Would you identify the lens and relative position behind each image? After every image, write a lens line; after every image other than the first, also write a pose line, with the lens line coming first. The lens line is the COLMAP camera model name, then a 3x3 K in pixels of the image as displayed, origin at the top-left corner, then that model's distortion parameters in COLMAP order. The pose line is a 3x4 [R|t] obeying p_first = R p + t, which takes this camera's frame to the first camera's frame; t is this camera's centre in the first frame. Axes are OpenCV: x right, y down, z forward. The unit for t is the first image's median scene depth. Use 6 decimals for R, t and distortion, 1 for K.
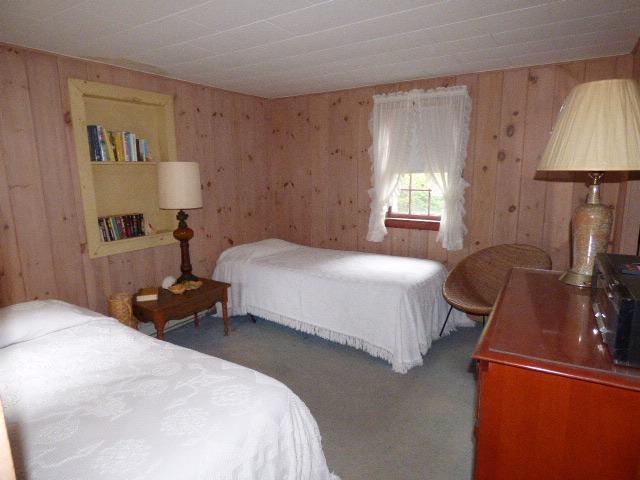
lens RADIAL K [[401.5, 0, 321.6], [0, 401.5, 239.5], [0, 0, 1]] dist [0.006237, 0.006263]
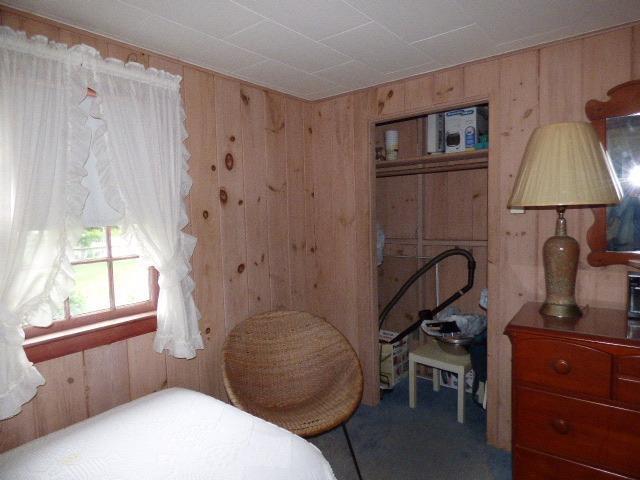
lens RADIAL K [[401.5, 0, 320.5], [0, 401.5, 238.6], [0, 0, 1]] dist [0.006237, 0.006263]
pose [[0.096665, -0.056340, 0.993721, -0.223684], [0.200990, 0.978934, 0.035950, -0.125627], [-0.974812, 0.196252, 0.105952, 0.770129]]
